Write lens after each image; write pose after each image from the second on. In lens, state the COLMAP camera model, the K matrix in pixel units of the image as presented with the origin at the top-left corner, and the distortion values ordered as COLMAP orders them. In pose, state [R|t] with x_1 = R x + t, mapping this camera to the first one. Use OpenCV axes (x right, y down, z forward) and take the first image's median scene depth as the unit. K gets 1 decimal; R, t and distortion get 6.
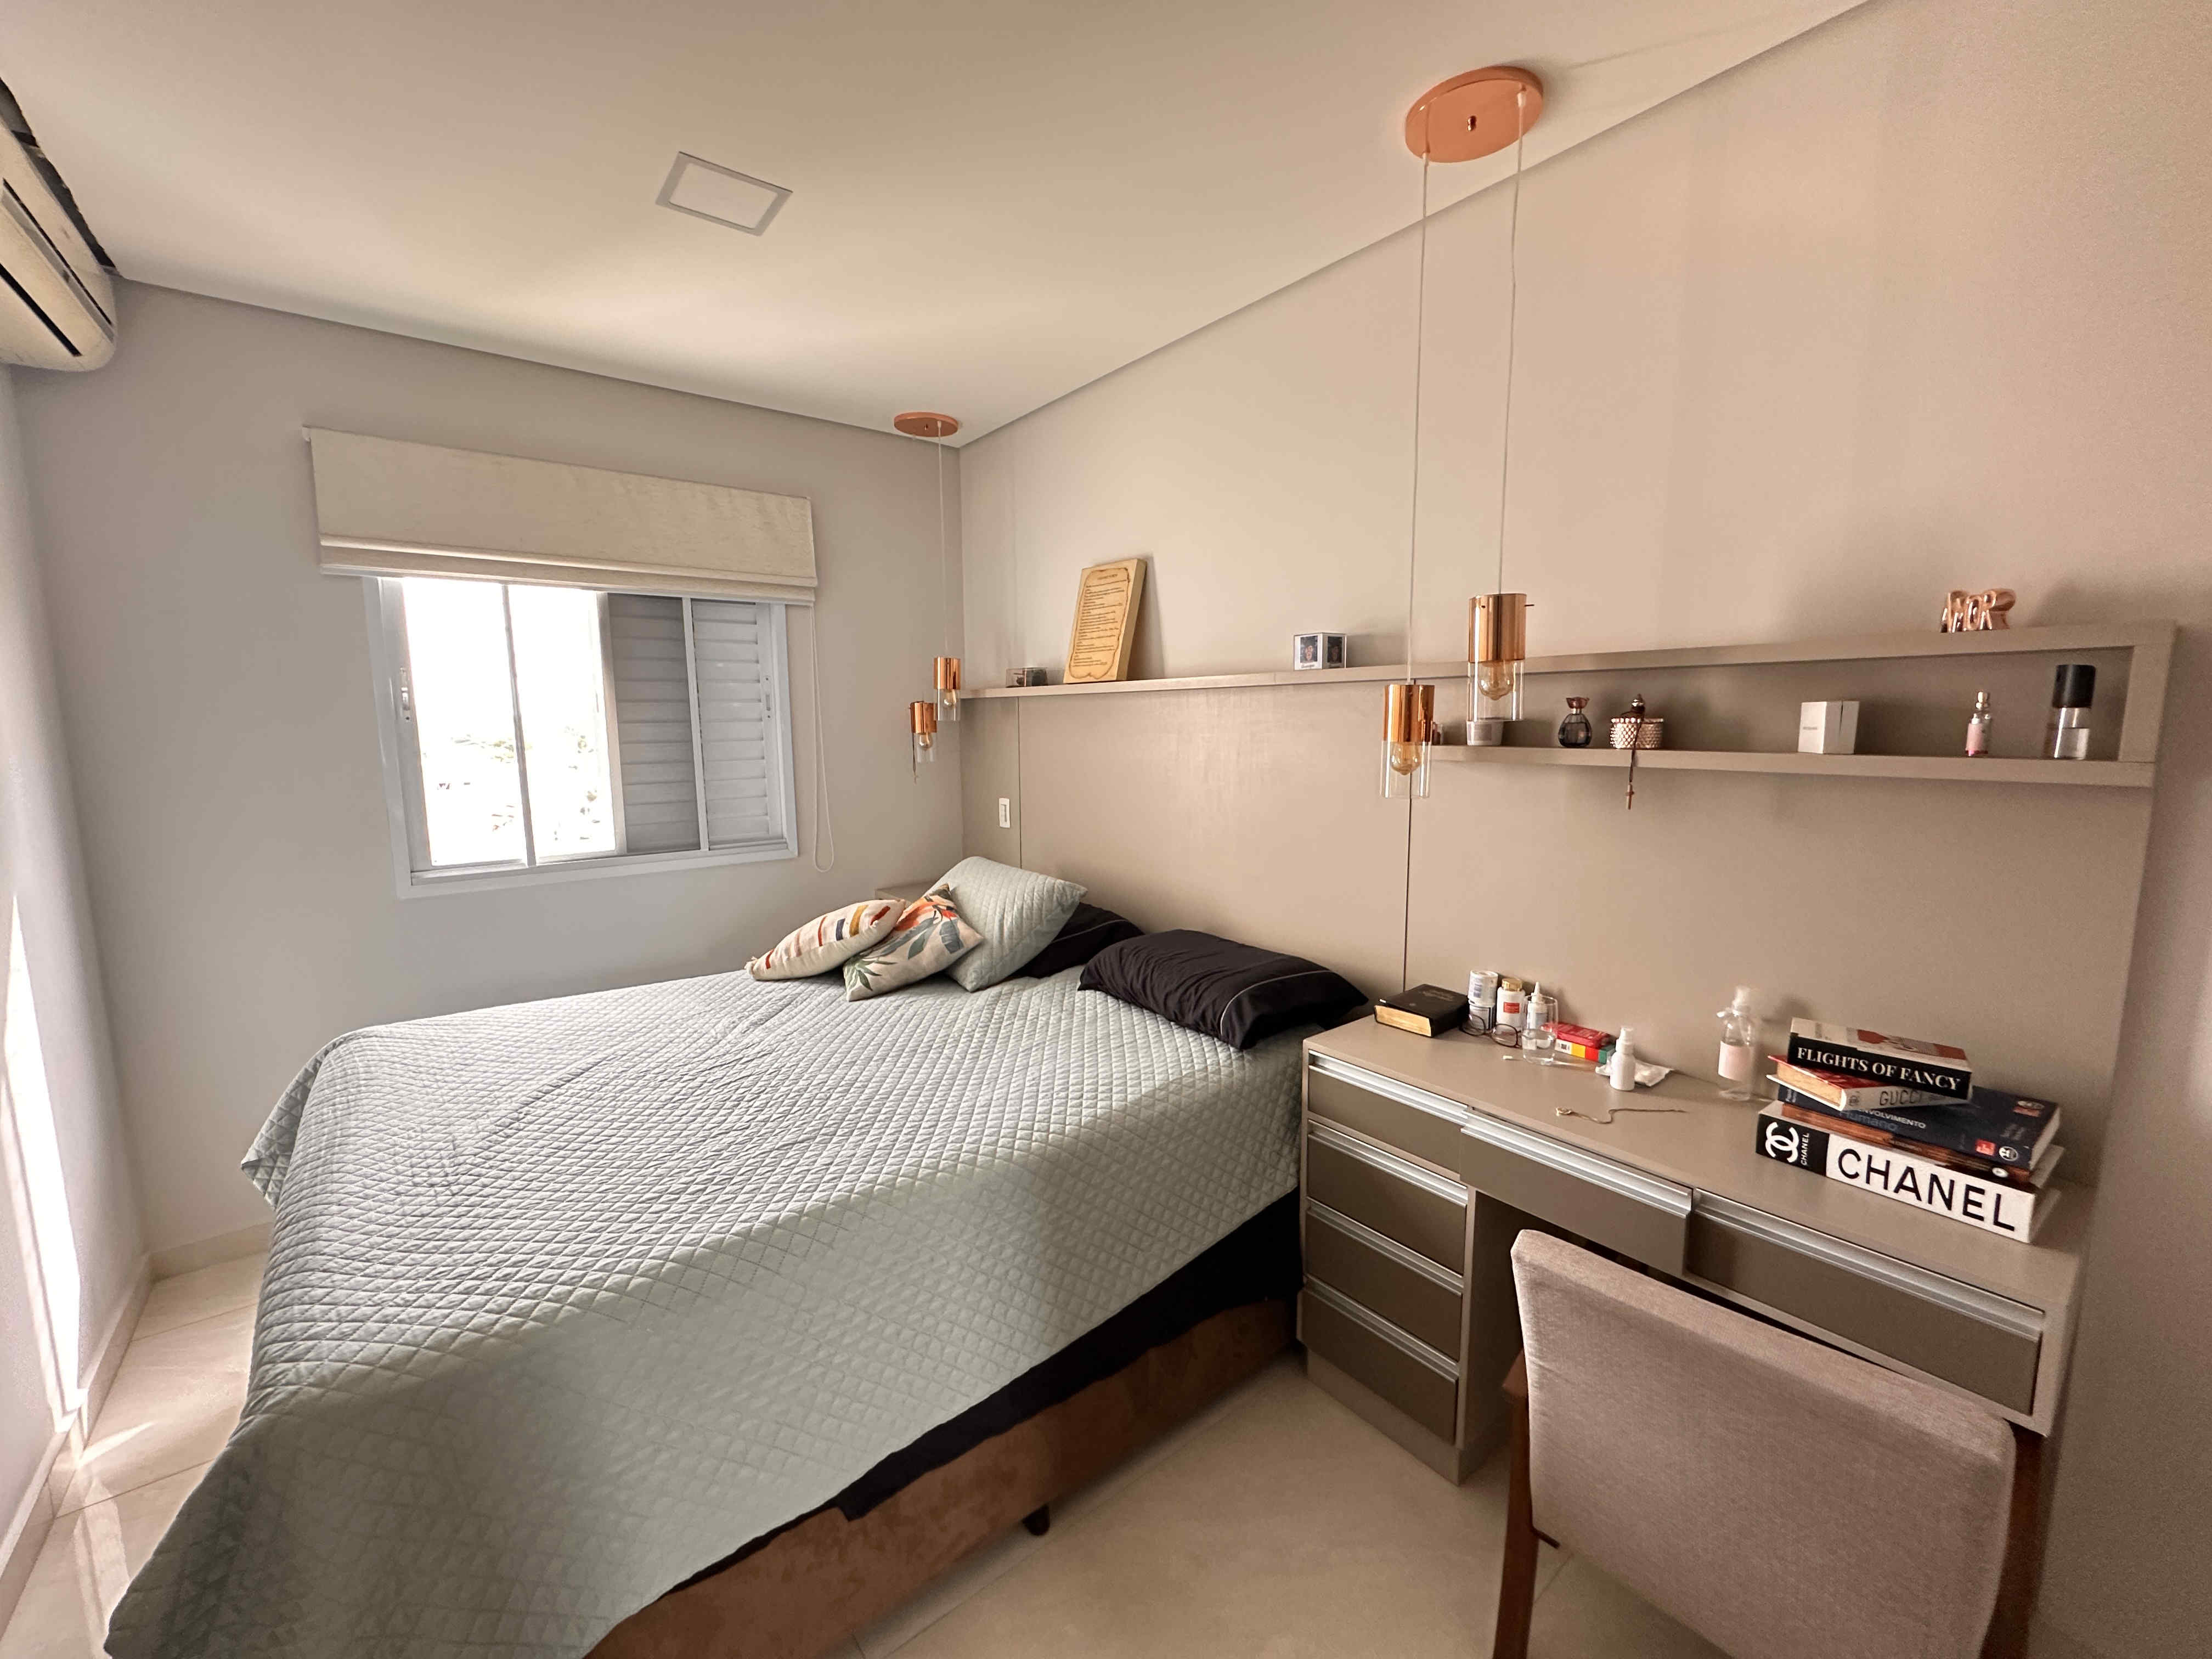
lens RADIAL K [[887.2, 0, 1108.1], [0, 887.2, 830.4], [0, 0, 1]] dist [0.000115, -0.000669]
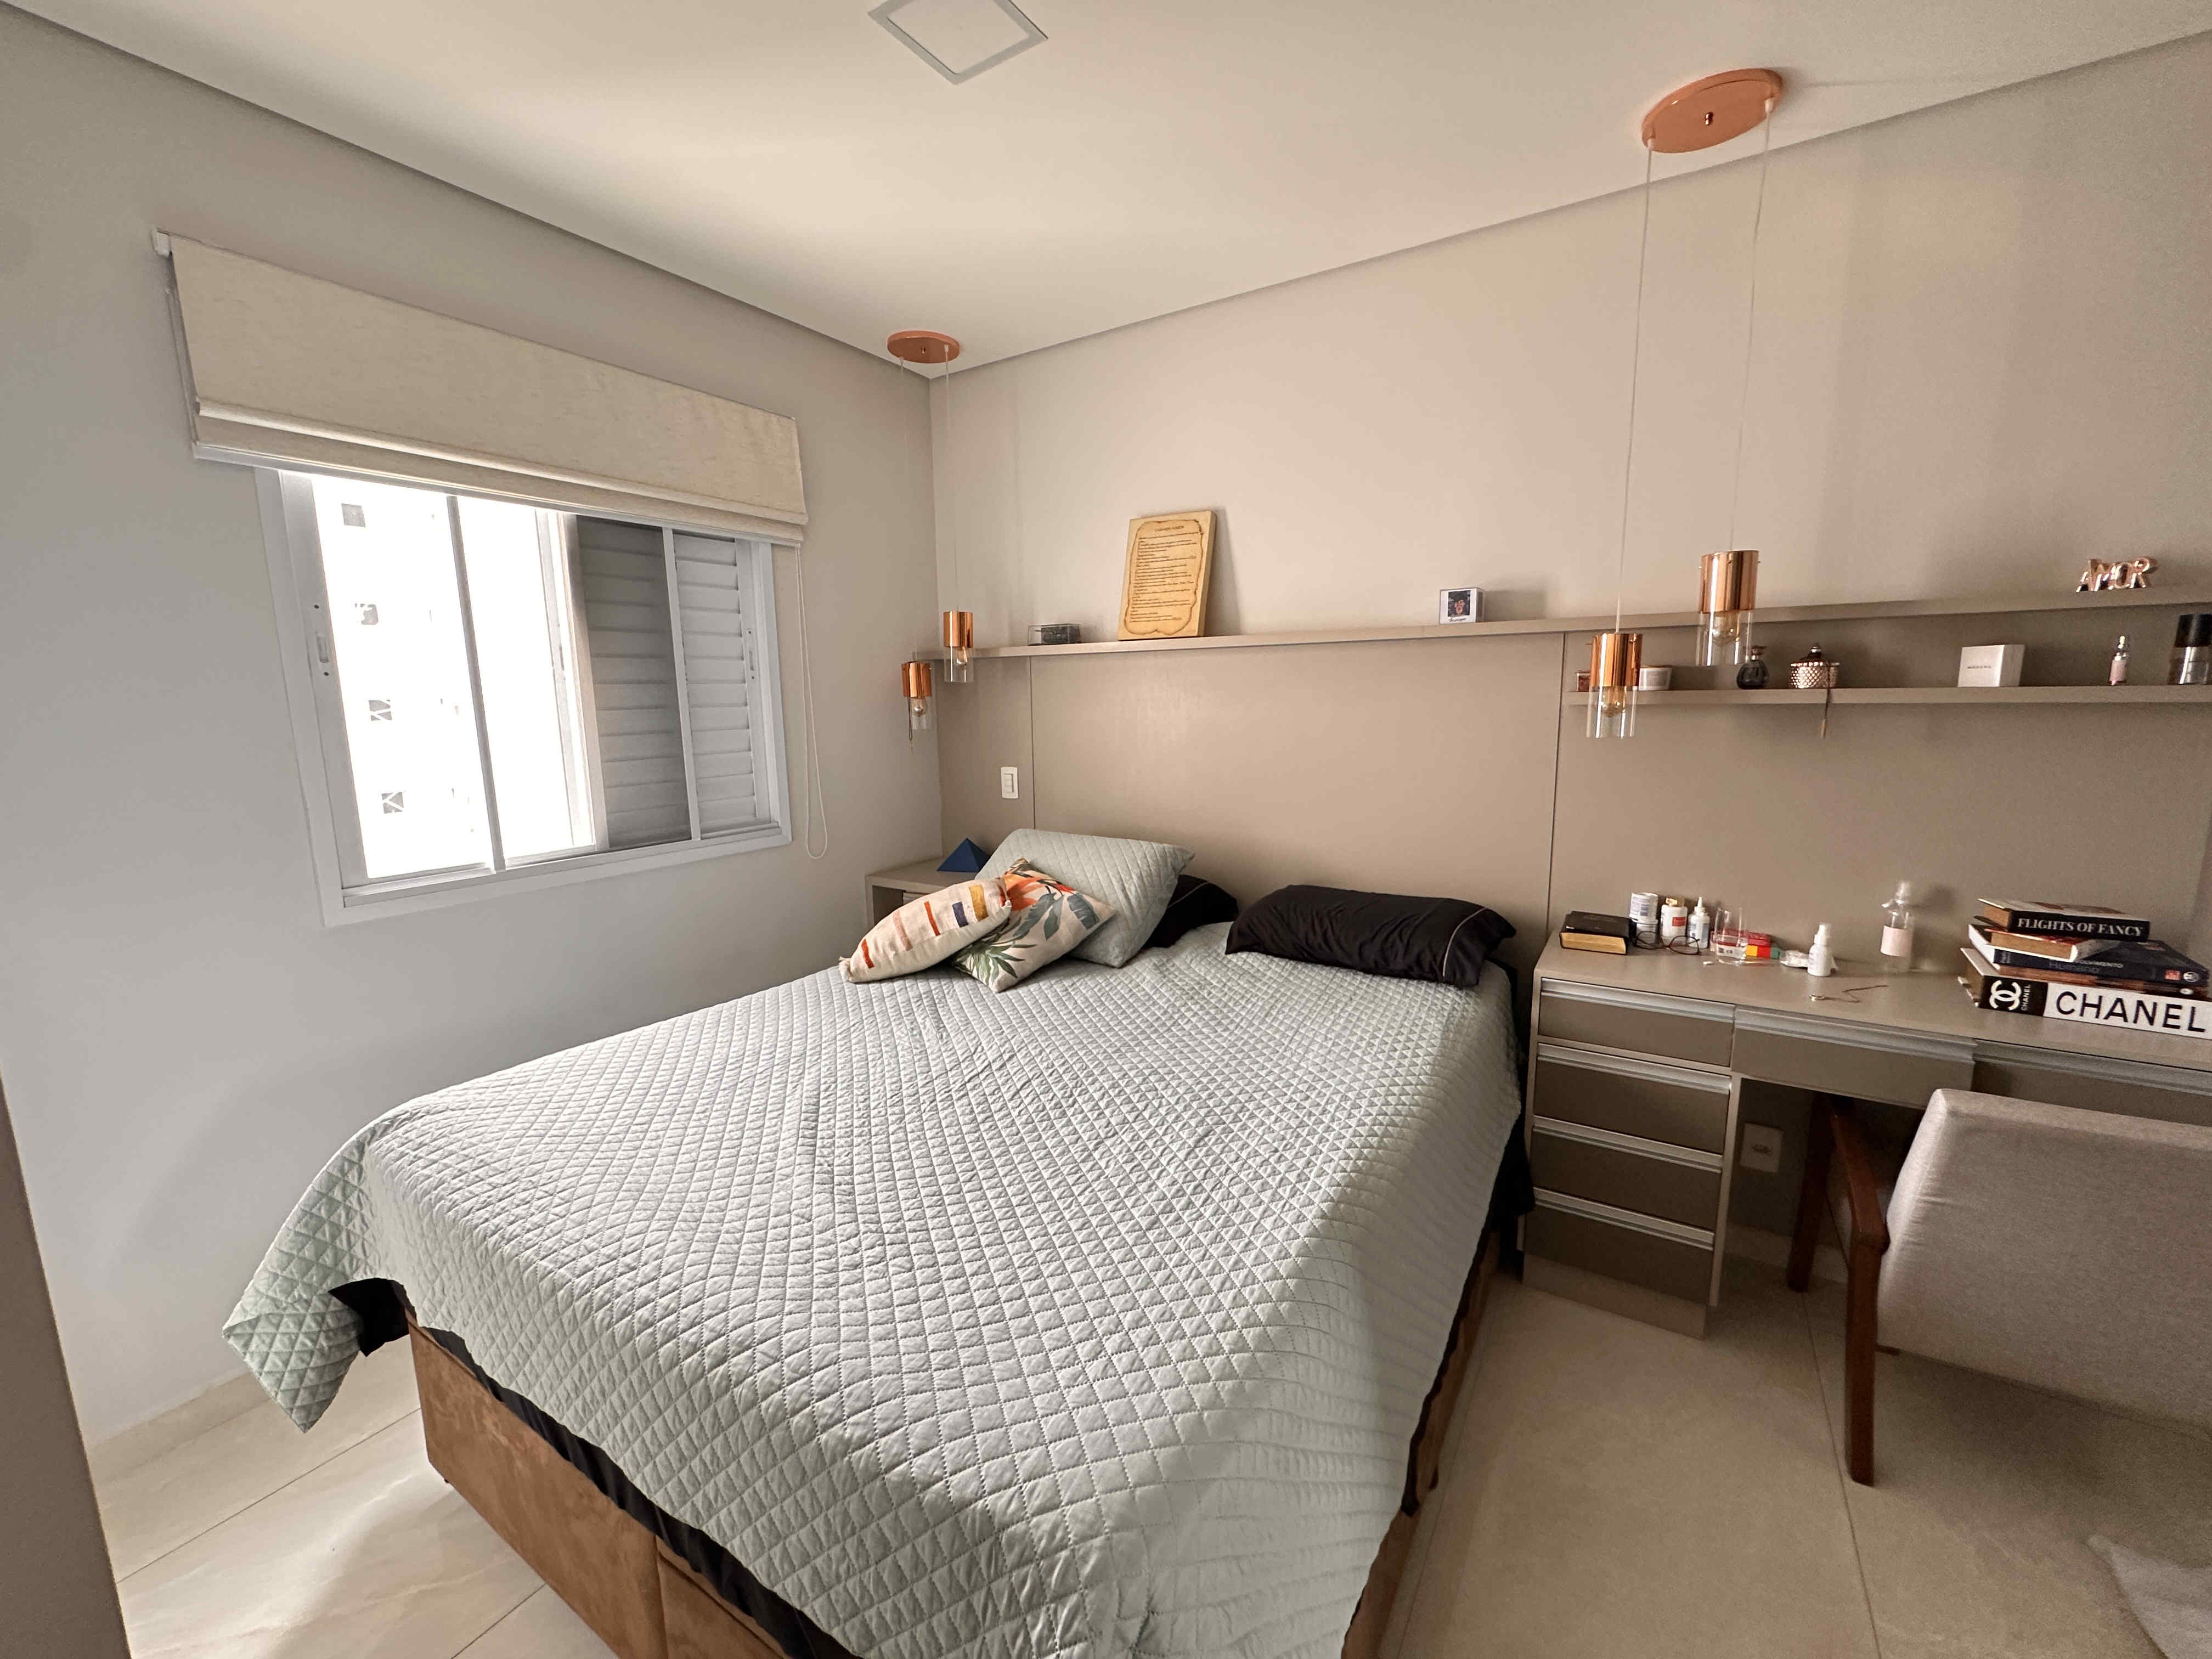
lens RADIAL K [[887.2, 0, 1102.6], [0, 887.2, 829.6], [0, 0, 1]] dist [0.000115, -0.000669]
pose [[0.943898, -0.057308, 0.325226, -0.474918], [0.049936, 0.998272, 0.030975, 0.007846], [-0.326439, -0.012997, 0.945129, 0.130636]]
